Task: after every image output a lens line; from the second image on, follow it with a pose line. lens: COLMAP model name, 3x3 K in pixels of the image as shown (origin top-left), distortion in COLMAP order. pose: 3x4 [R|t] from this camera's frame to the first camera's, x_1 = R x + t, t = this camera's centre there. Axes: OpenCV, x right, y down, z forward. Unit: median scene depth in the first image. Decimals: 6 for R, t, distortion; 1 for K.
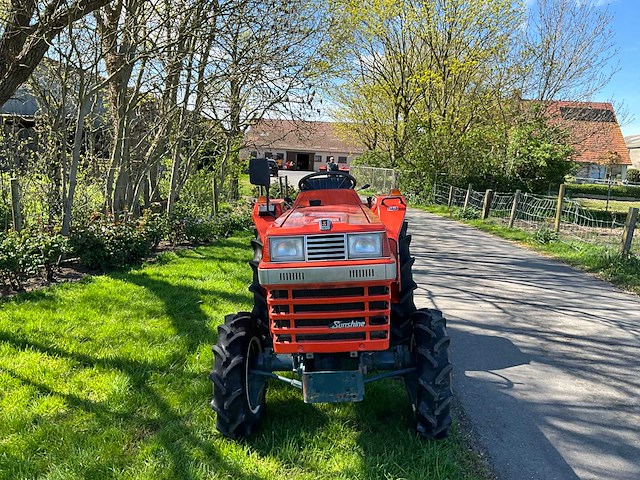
lens RADIAL K [[530.0, 0, 320.0], [0, 530.0, 240.0], [0, 0, 1]] dist [0.088667, -0.165569]
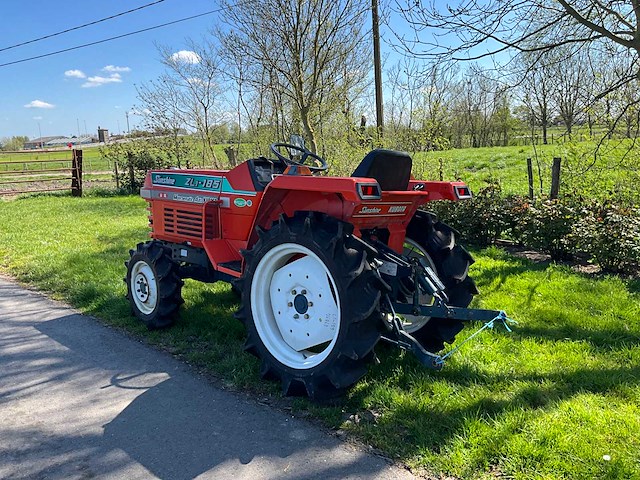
lens RADIAL K [[530.0, 0, 320.0], [0, 530.0, 240.0], [0, 0, 1]] dist [0.088667, -0.165569]
pose [[-0.640497, 0.119511, -0.758604, 1.199664], [-0.107504, 0.964137, 0.242657, -0.319856], [0.760399, 0.236974, -0.604679, 2.666179]]
